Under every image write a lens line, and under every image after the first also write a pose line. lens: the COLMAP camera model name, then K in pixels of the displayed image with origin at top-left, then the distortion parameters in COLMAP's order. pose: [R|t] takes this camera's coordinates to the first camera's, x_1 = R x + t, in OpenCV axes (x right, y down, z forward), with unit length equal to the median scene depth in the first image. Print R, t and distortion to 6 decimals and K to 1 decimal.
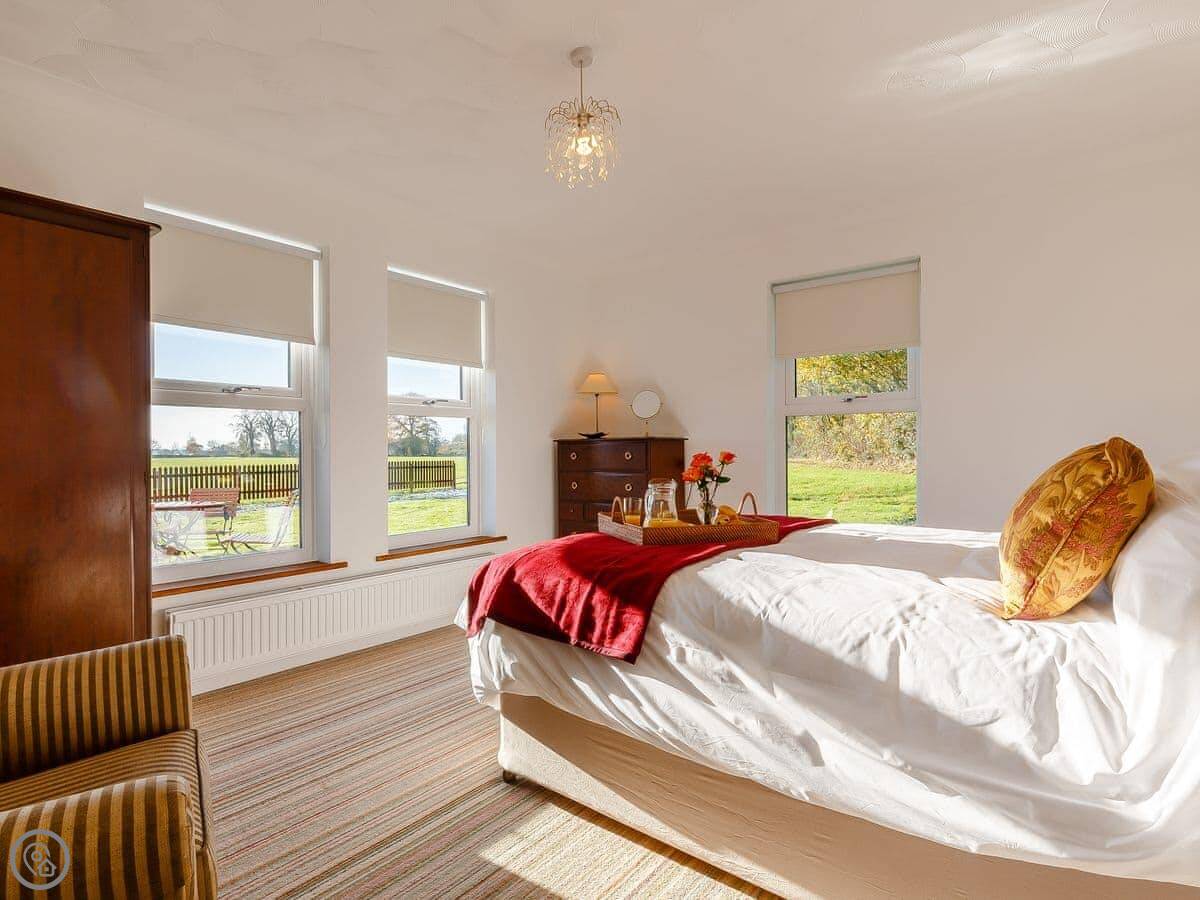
lens RADIAL K [[626.0, 0, 600.0], [0, 626.0, 450.0], [0, 0, 1]] dist [0.002200, 0.000639]
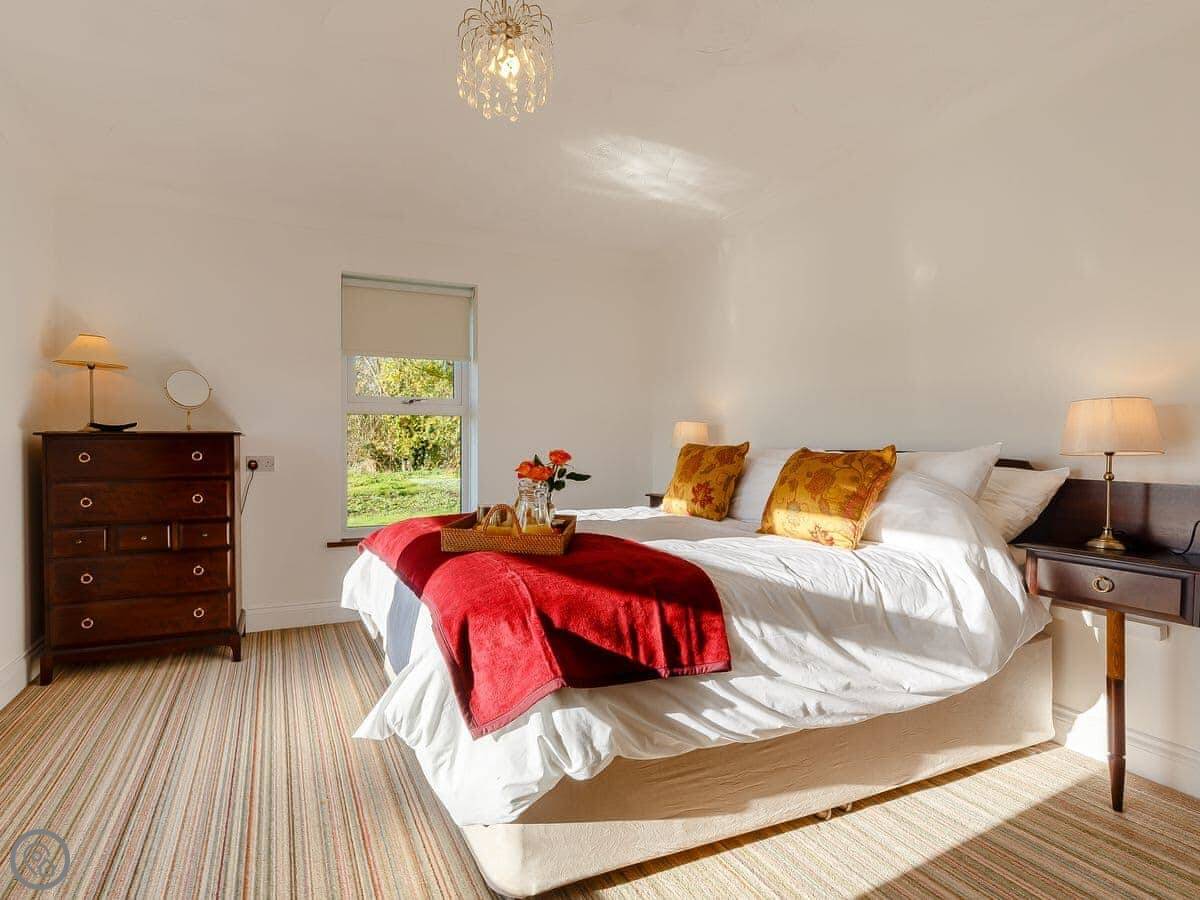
lens RADIAL K [[556.7, 0, 600.0], [0, 556.7, 450.0], [0, 0, 1]] dist [-0.002205, 0.000144]
pose [[0.511777, 0.000400, 0.859118, -0.702662], [-0.001618, 0.999999, 0.000498, 0.001703], [-0.859117, -0.001645, 0.511777, 0.654178]]
